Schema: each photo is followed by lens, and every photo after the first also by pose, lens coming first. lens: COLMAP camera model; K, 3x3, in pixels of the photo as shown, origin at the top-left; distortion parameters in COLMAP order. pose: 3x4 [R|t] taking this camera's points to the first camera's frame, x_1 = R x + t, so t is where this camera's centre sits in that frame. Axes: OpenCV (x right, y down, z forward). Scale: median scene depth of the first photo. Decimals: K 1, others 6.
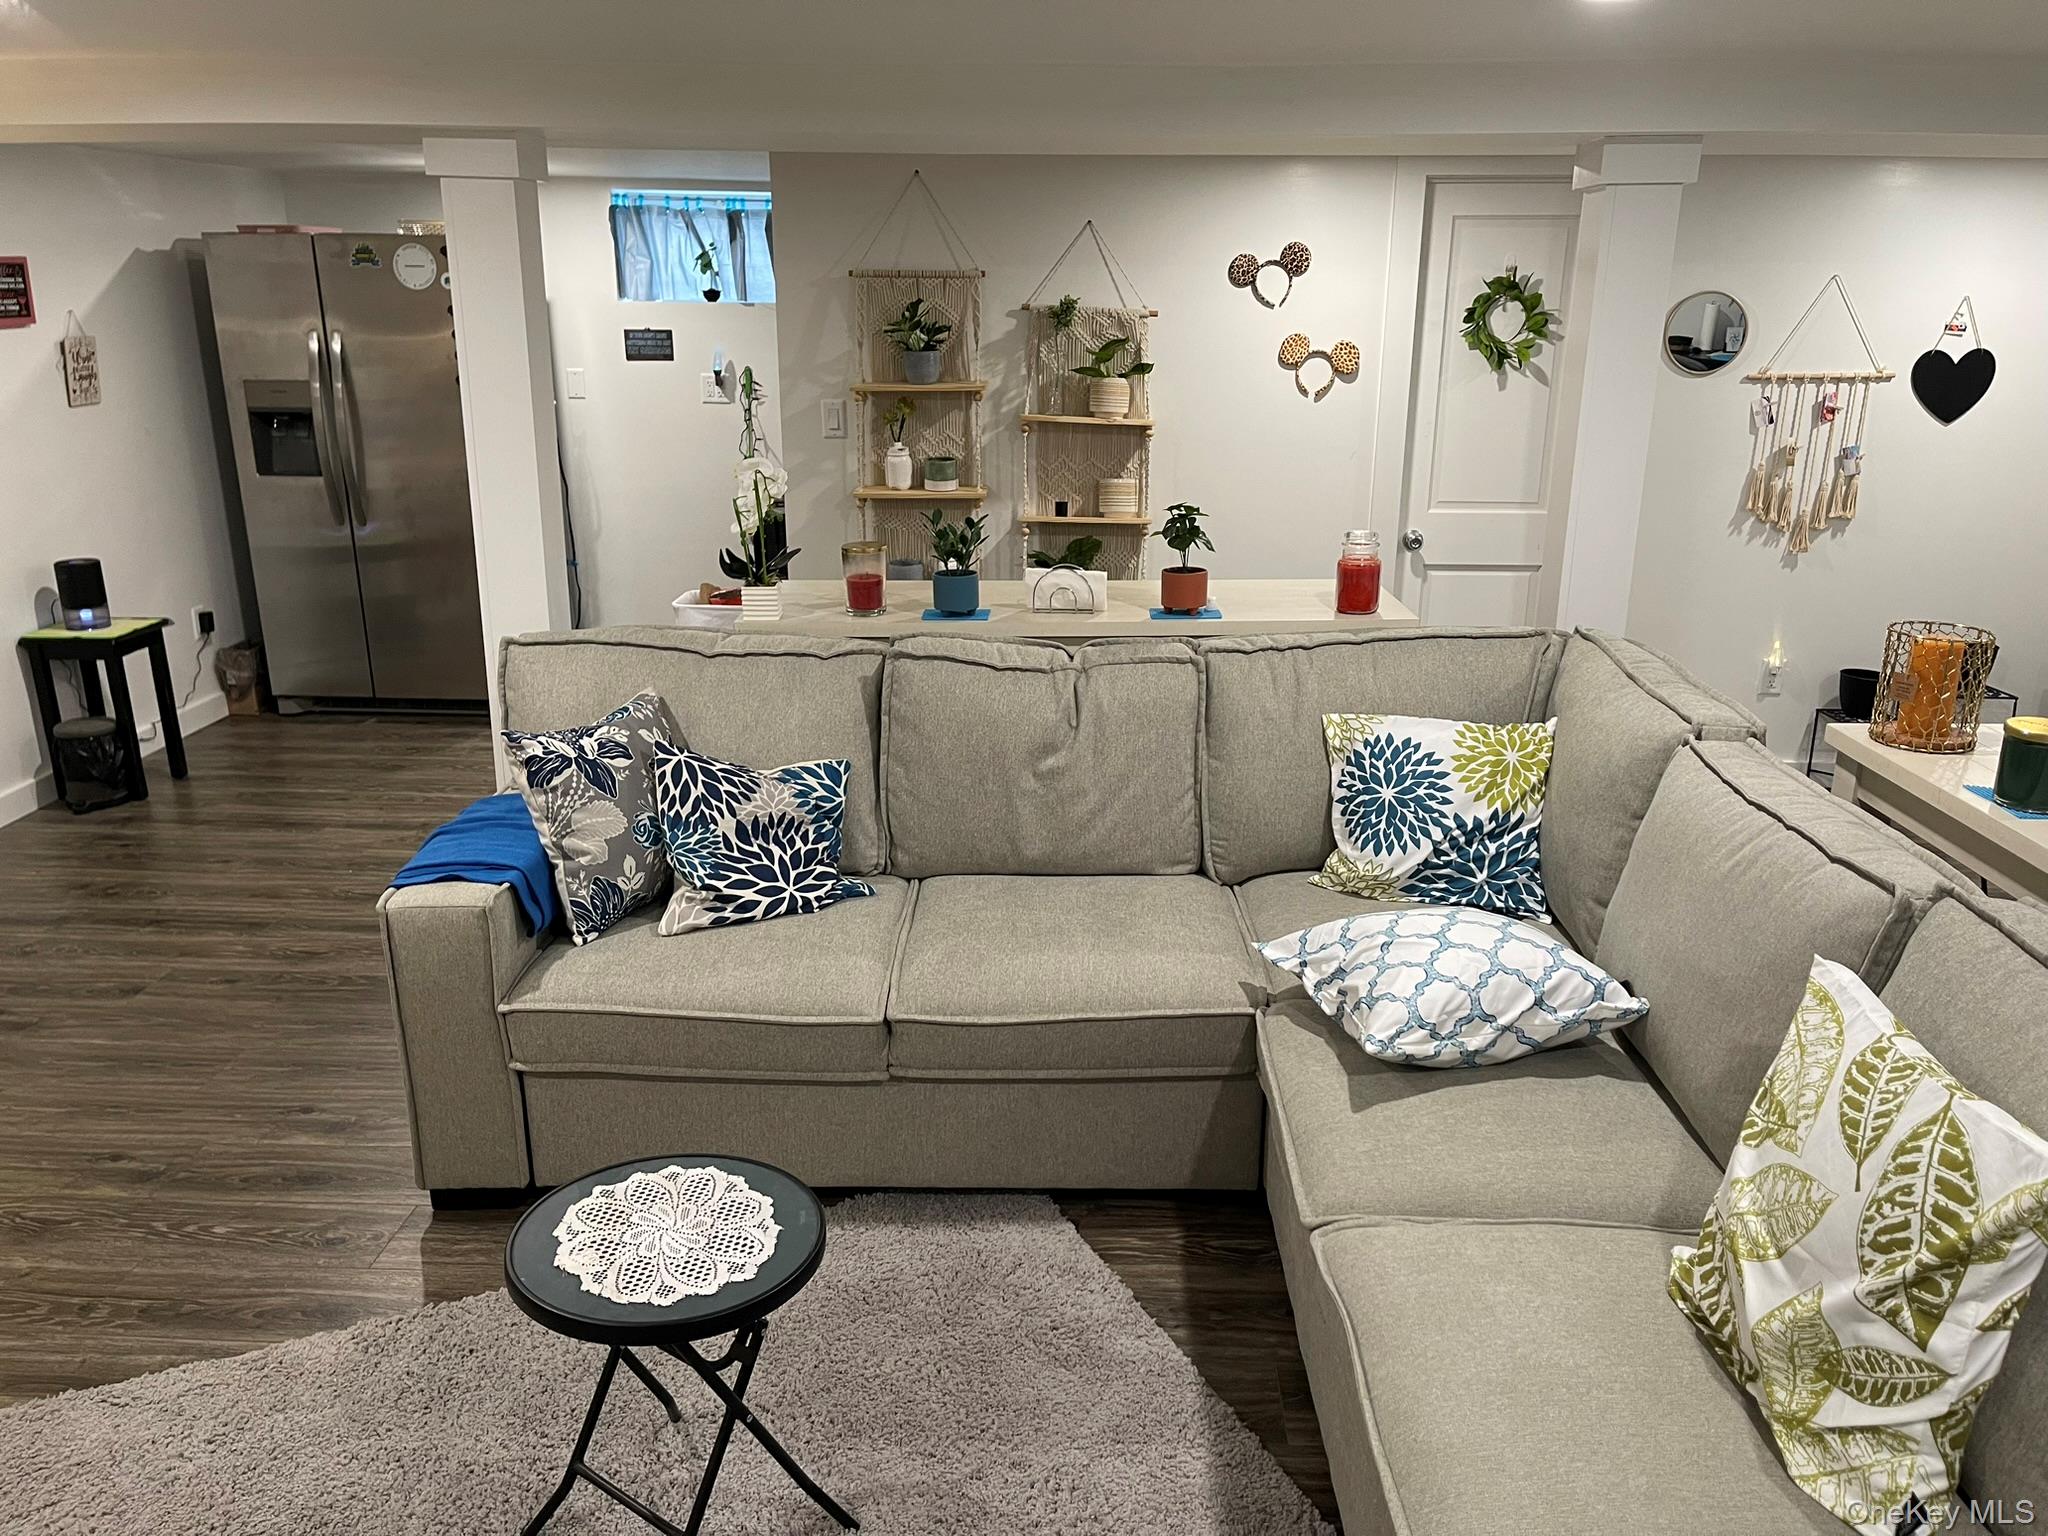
lens RADIAL K [[1531.1, 0, 1058.1], [0, 1531.1, 775.8], [0, 0, 1]] dist [0.056903, -0.068064]
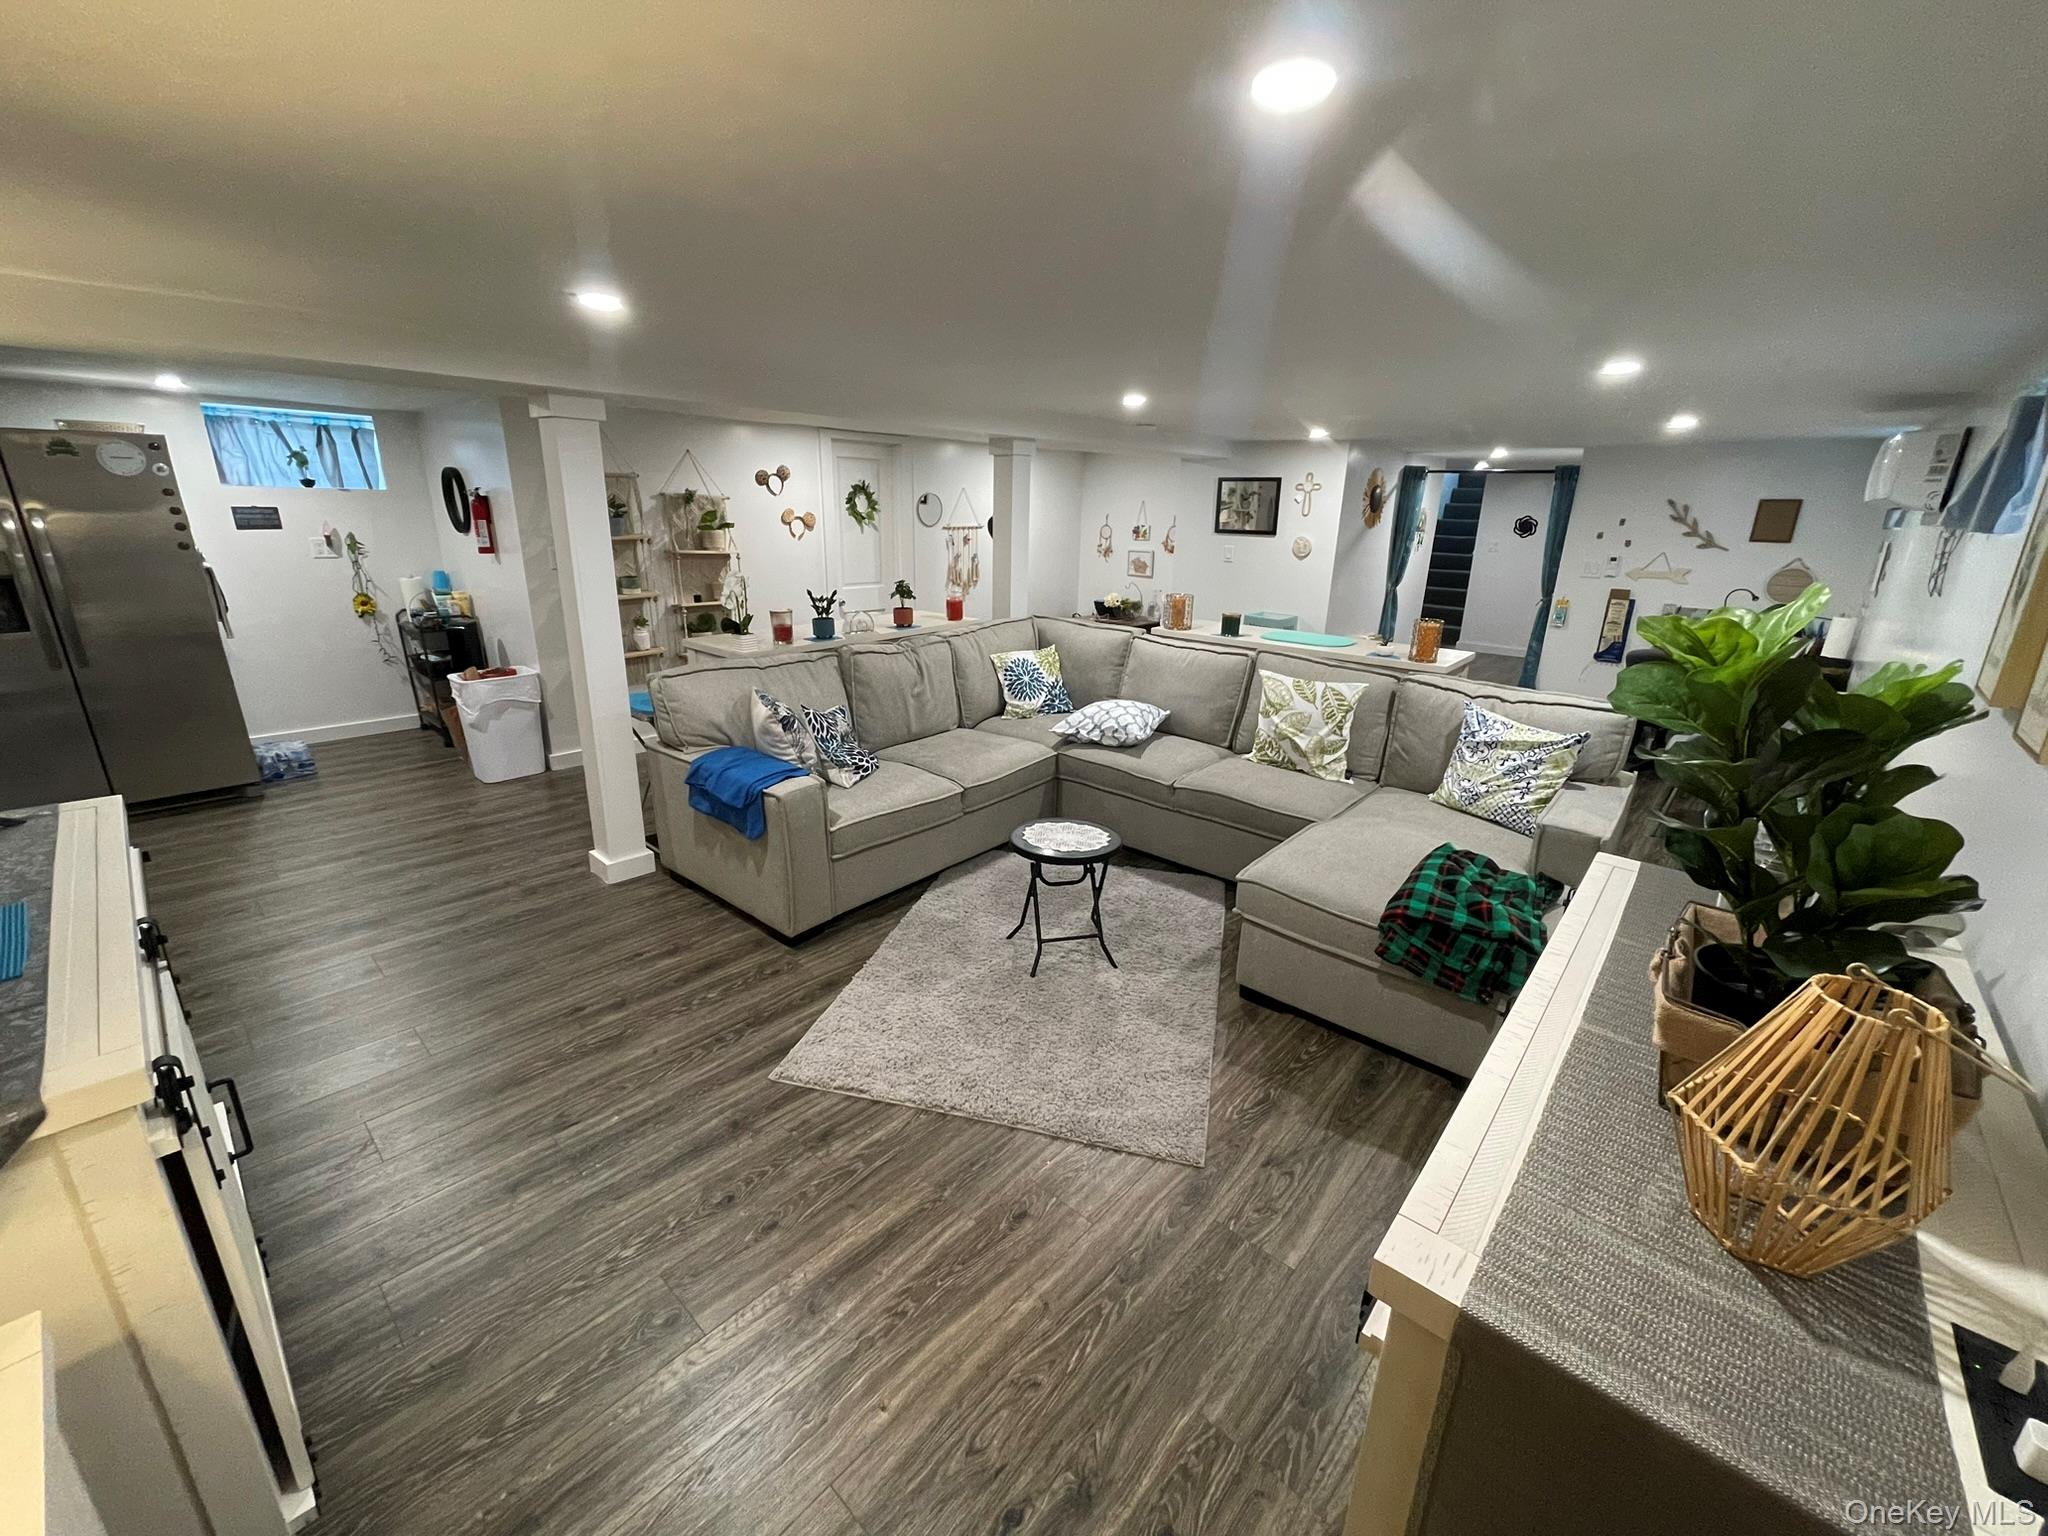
lens RADIAL K [[814.7, 0, 1032.0], [0, 814.7, 765.9], [0, 0, 1]] dist [-0.005889, -0.001340]
pose [[0.643855, -0.228108, 0.730354, -0.842538], [0.211006, 0.970448, 0.117079, -0.004902], [-0.735477, 0.078727, 0.672960, 0.041026]]
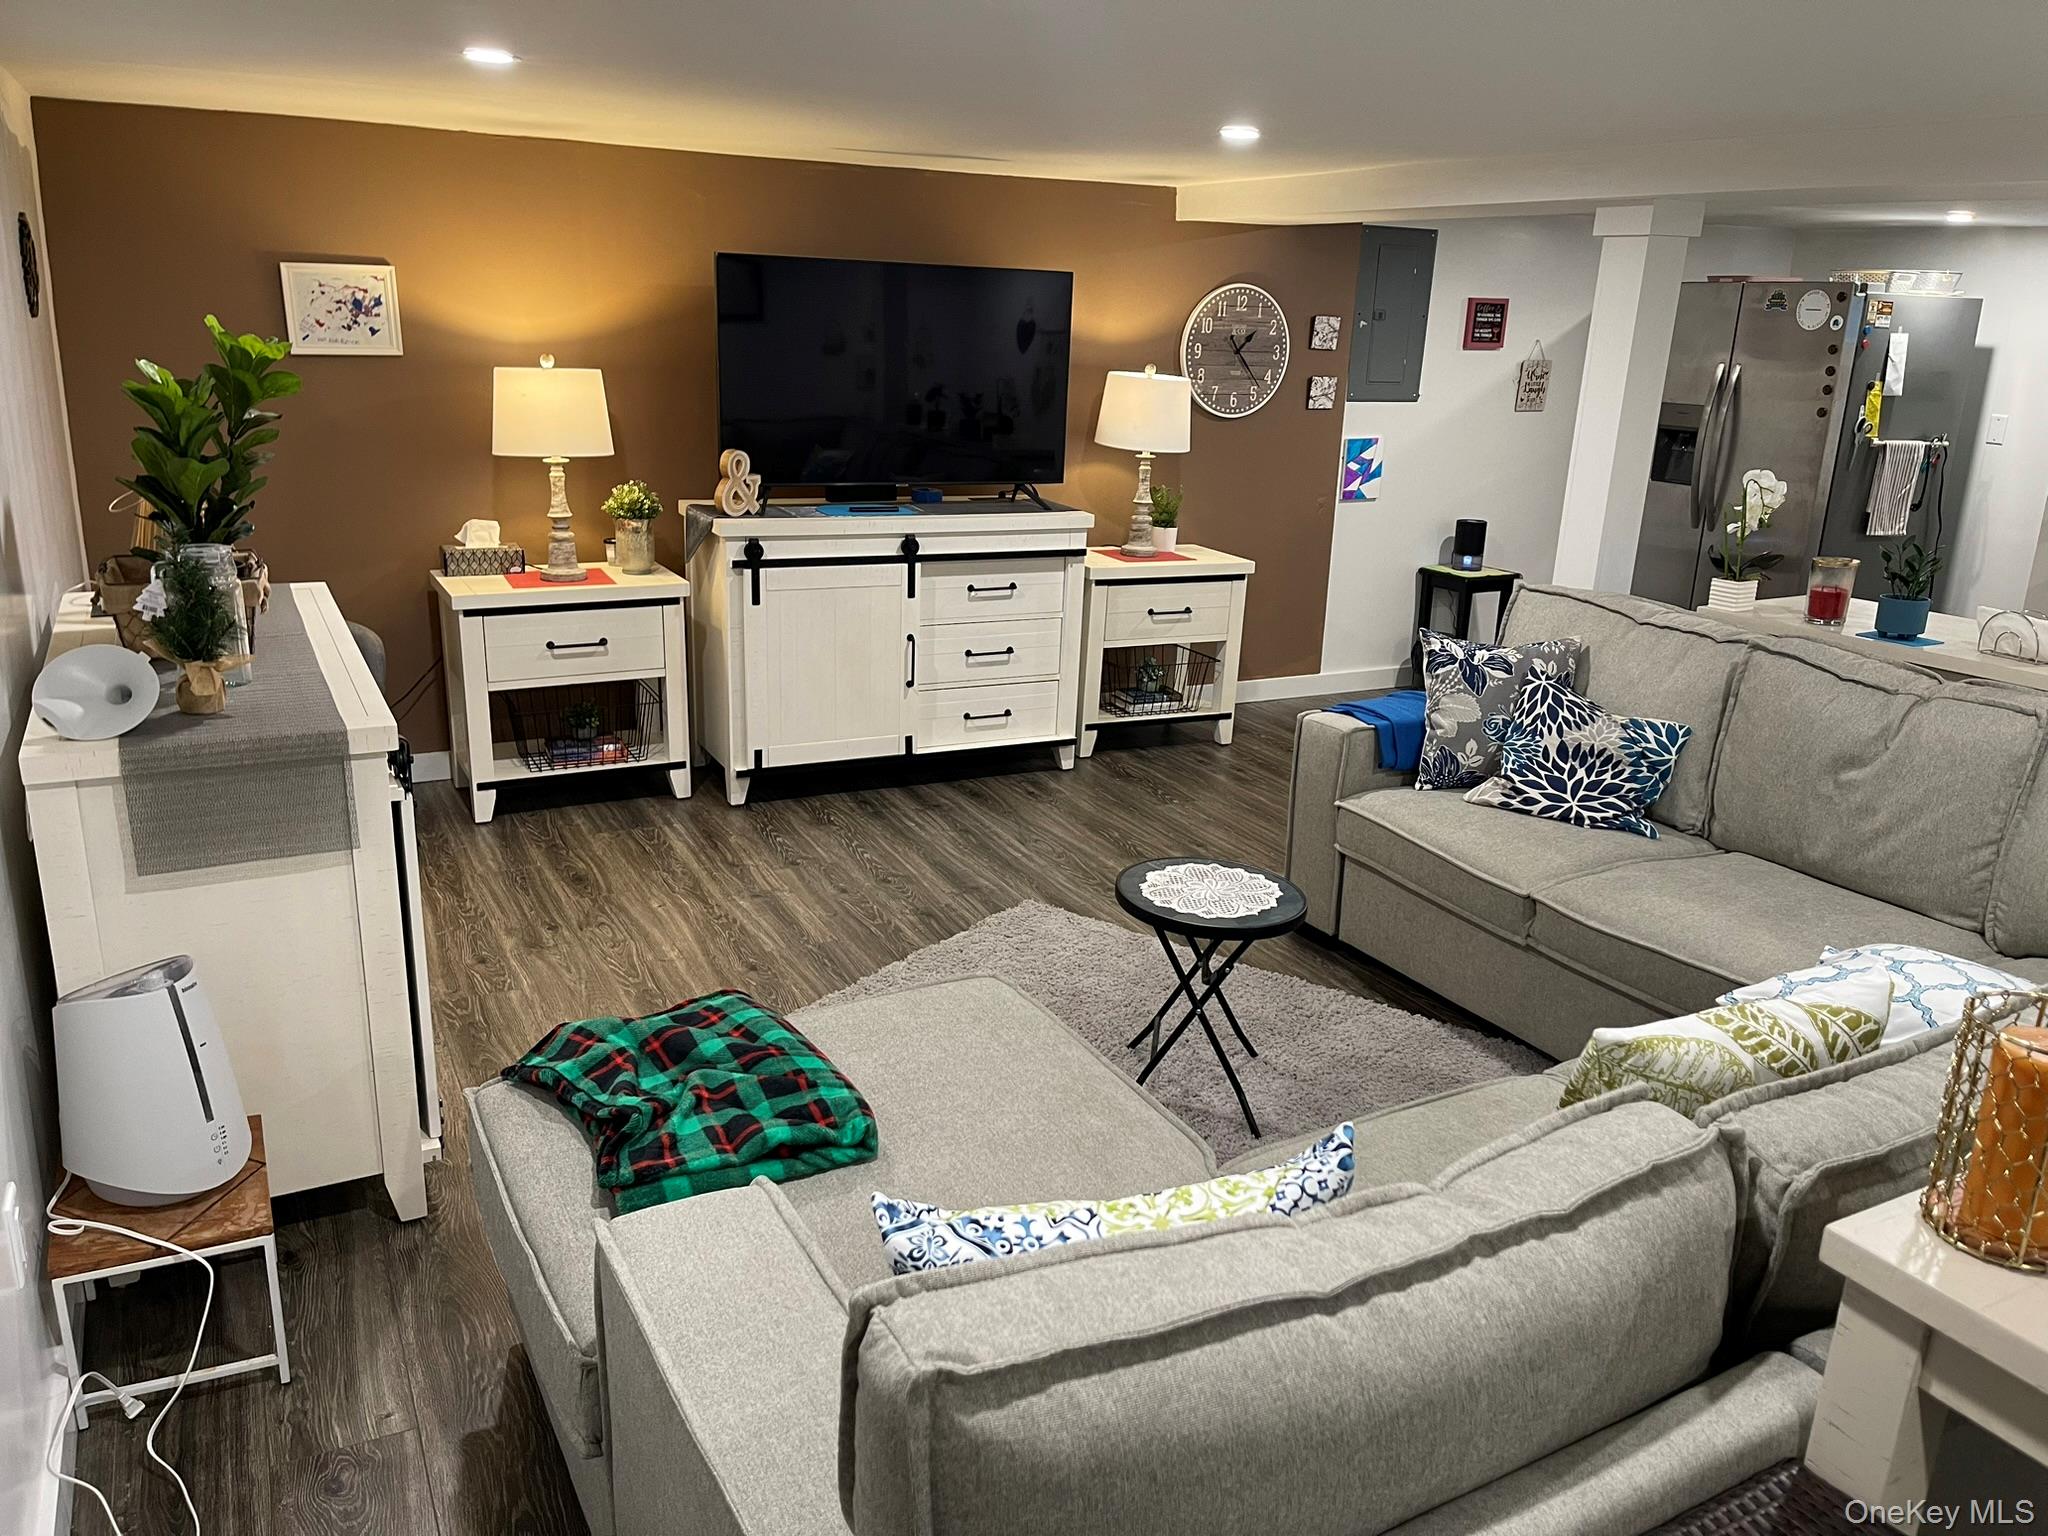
lens RADIAL K [[1531.1, 0, 1032.5], [0, 1531.1, 772.6], [0, 0, 1]] dist [0.056903, -0.068064]
pose [[0.485080, 0.262724, -0.834070, 0.612289], [-0.290062, 0.948142, 0.129962, 0.015111], [0.824962, 0.178890, 0.536131, -0.023359]]
